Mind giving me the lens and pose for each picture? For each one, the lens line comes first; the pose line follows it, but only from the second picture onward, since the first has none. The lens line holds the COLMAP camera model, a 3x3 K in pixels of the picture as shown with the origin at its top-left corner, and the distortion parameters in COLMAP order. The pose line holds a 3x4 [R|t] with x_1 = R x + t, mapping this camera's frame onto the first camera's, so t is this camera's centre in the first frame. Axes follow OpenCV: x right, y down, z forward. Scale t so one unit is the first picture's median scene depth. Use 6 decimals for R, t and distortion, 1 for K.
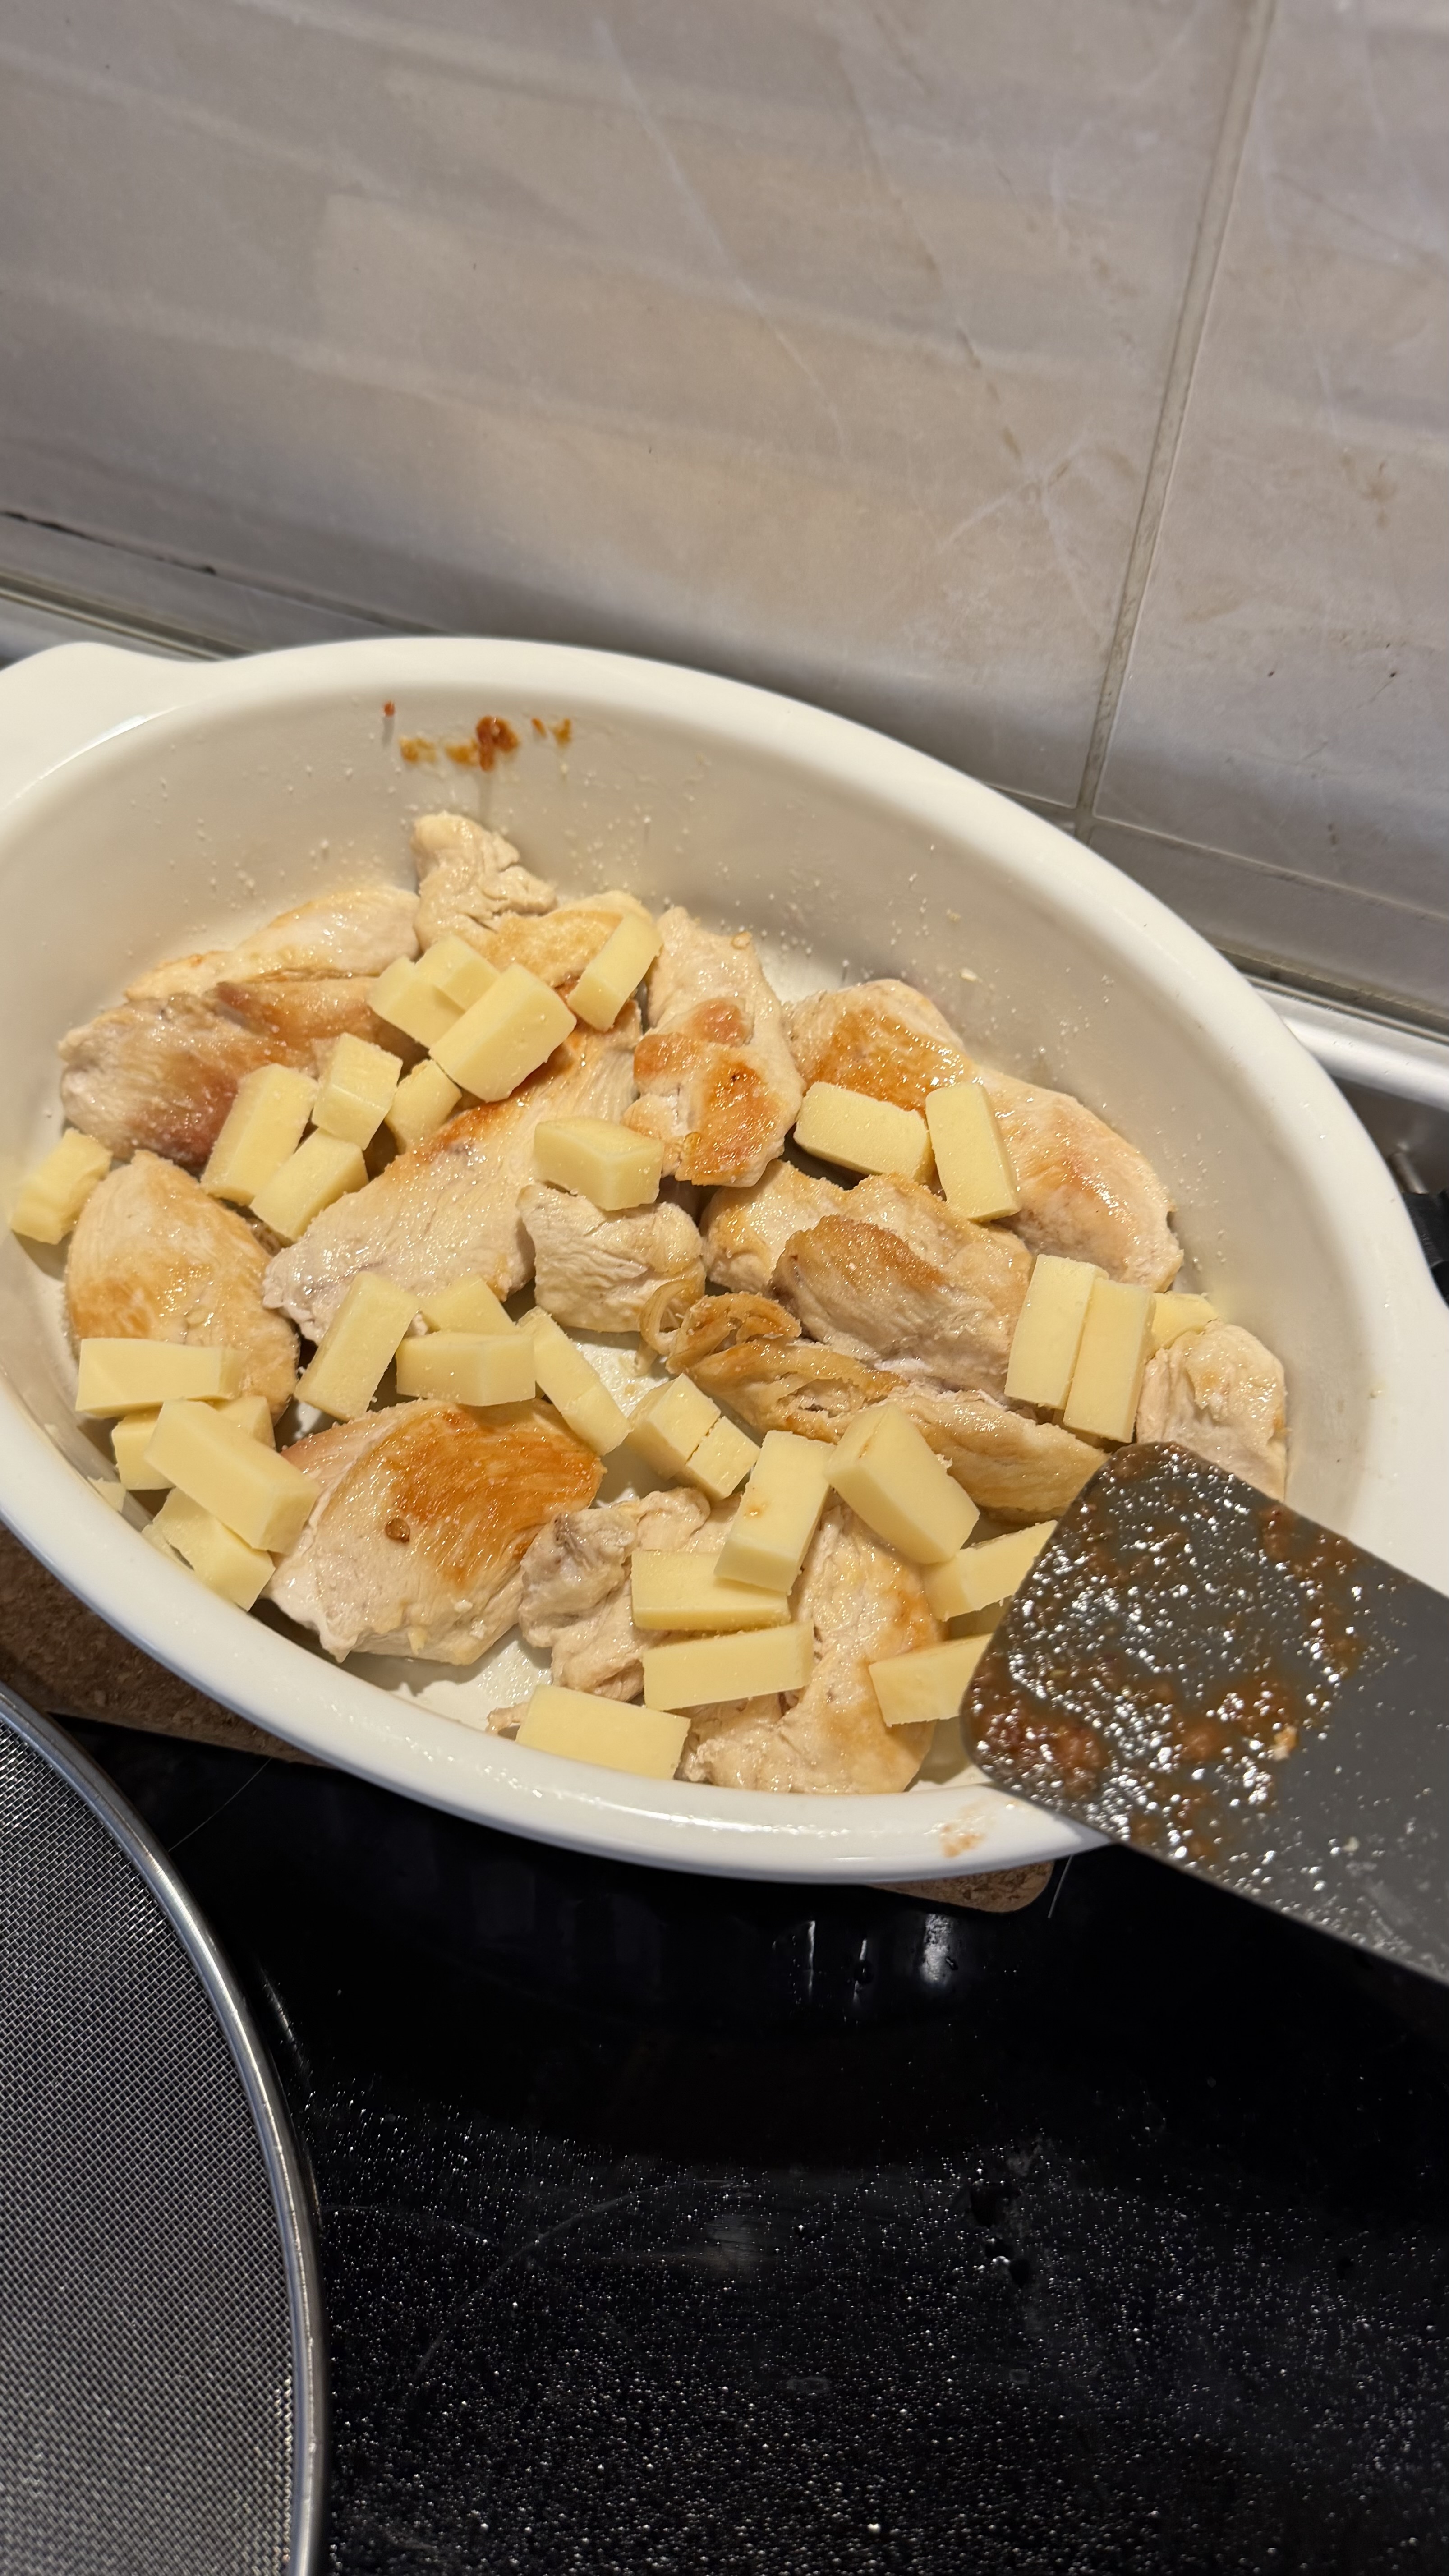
lens RADIAL K [[1958.1, 0, 724.5], [0, 1958.1, 1288.0], [0, 0, 1]] dist [-0.005619, -0.006542]
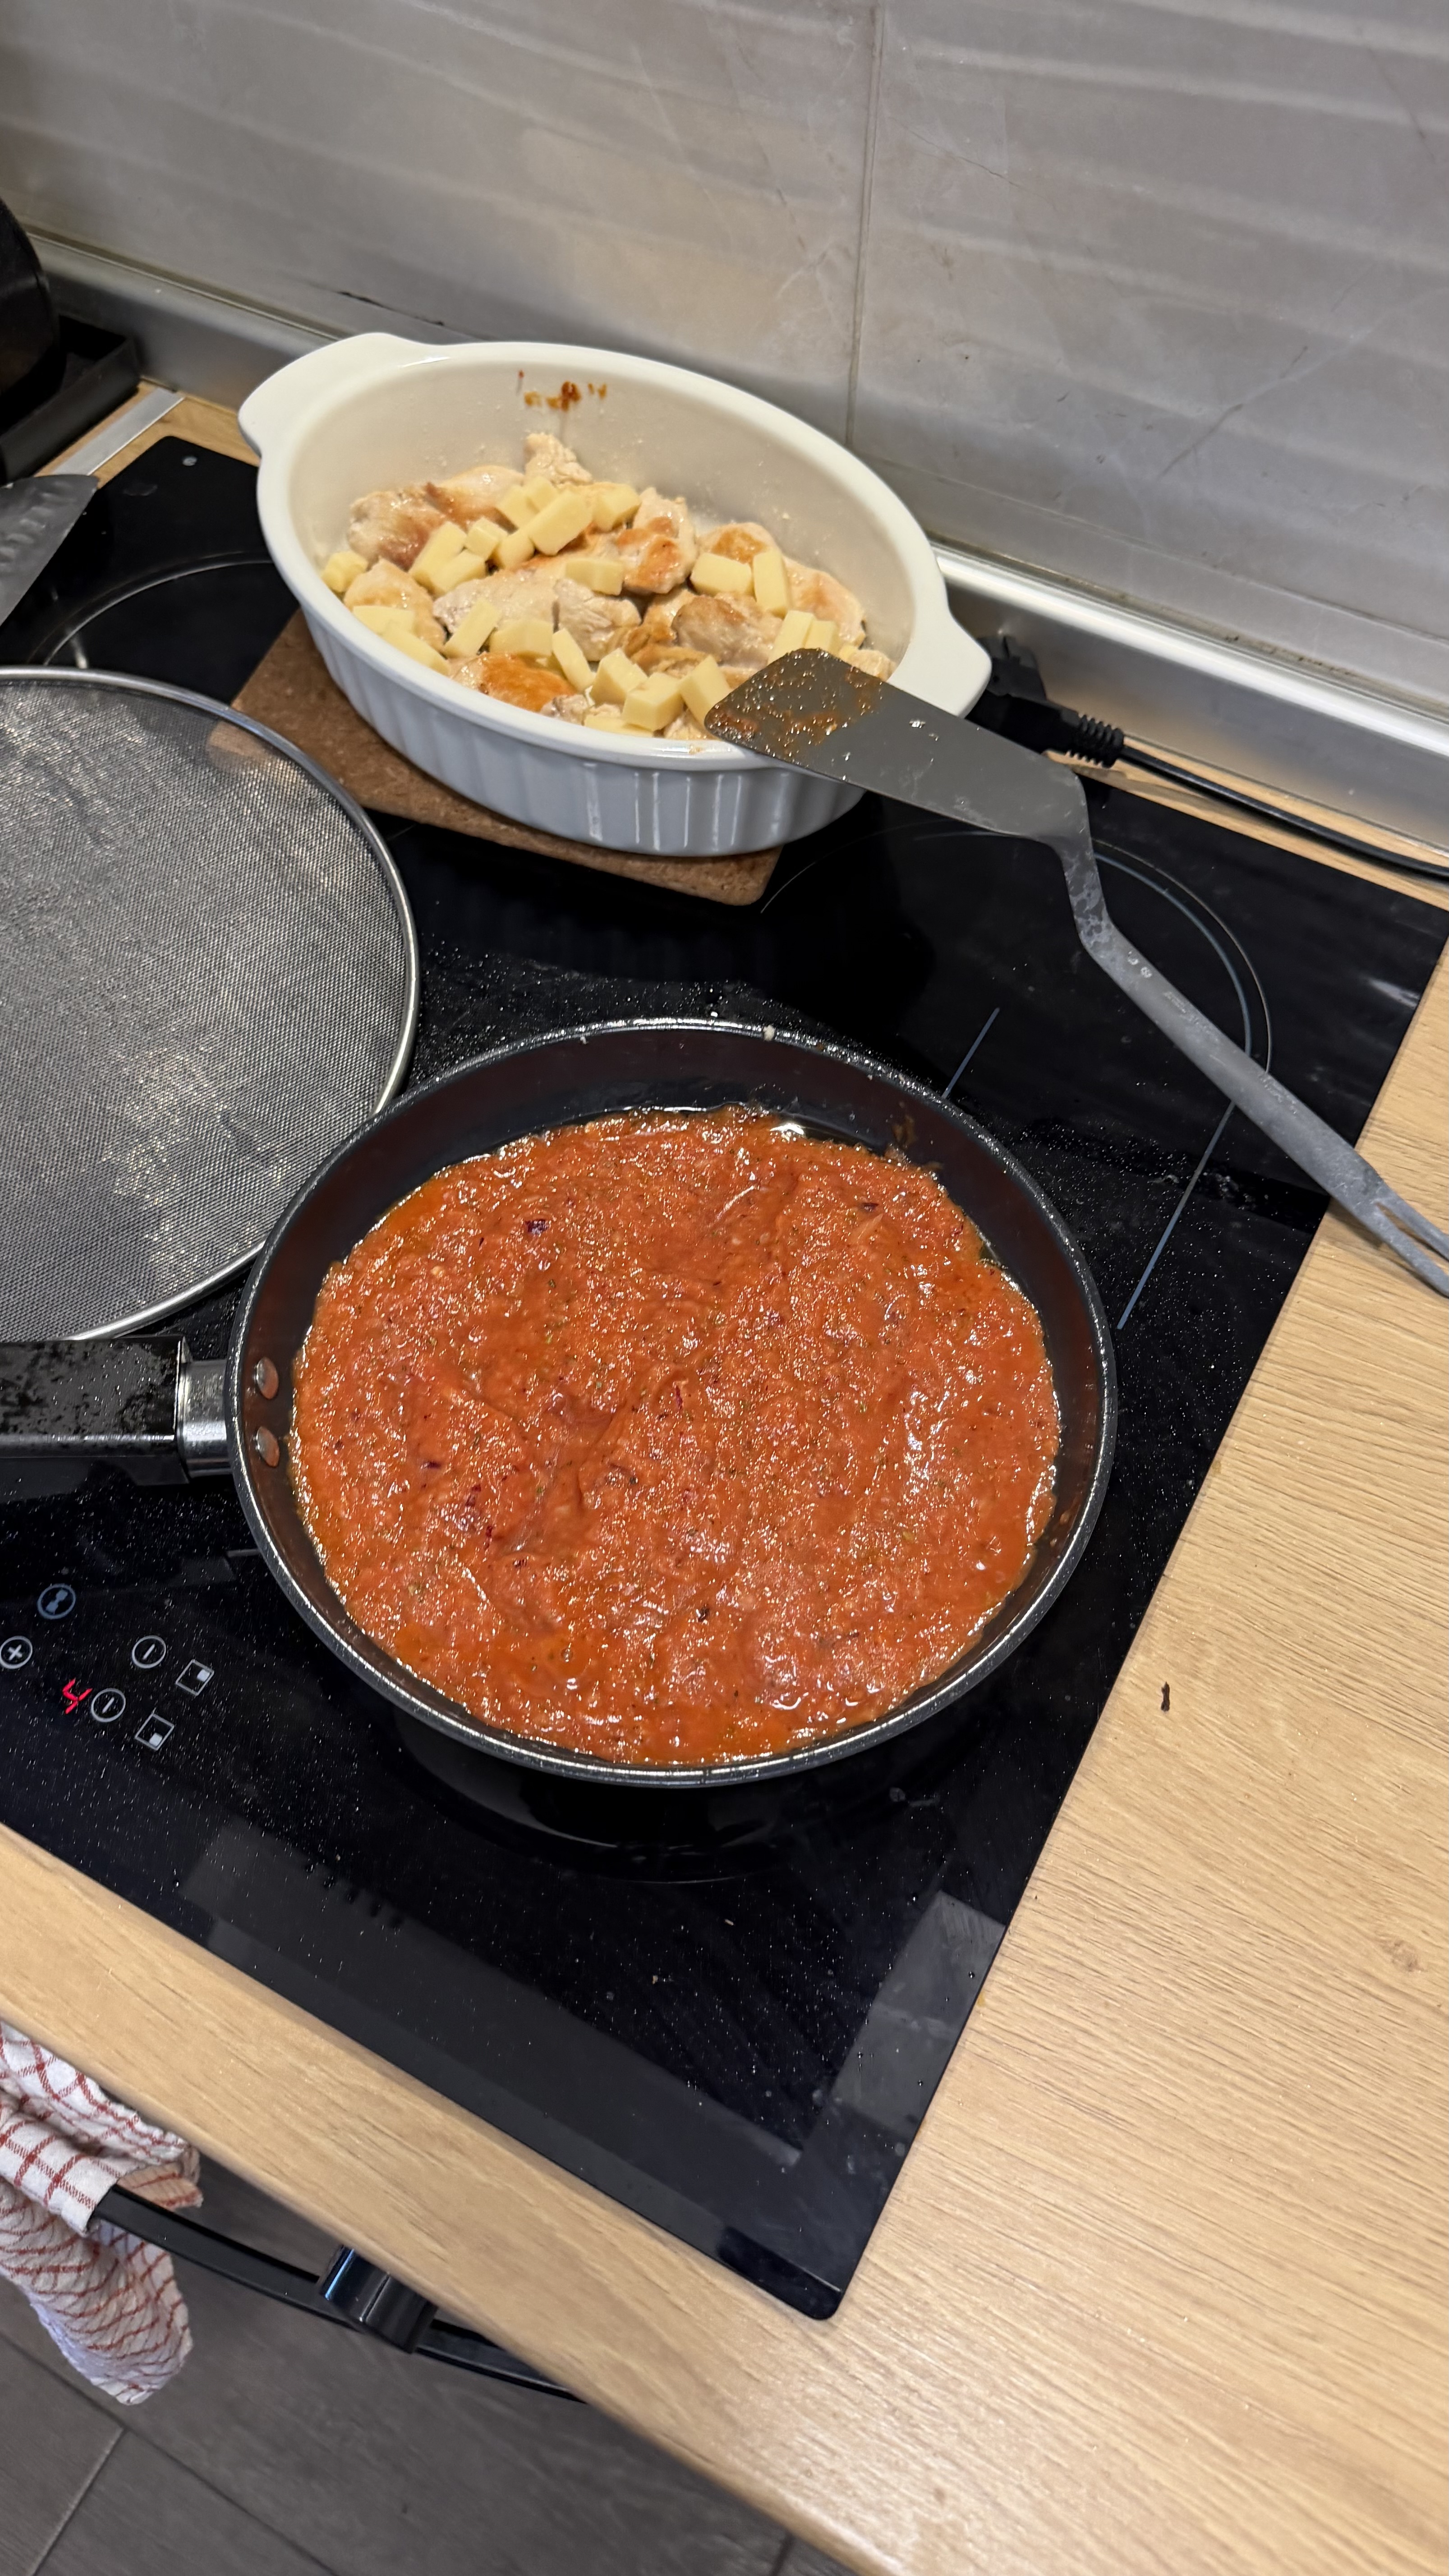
lens RADIAL K [[1958.1, 0, 724.5], [0, 1958.1, 1288.0], [0, 0, 1]] dist [-0.005619, -0.006542]
pose [[0.993735, 0.097659, -0.054349, 0.265478], [-0.102459, 0.990290, -0.093962, 0.883813], [0.044645, 0.098941, 0.994091, -1.017851]]
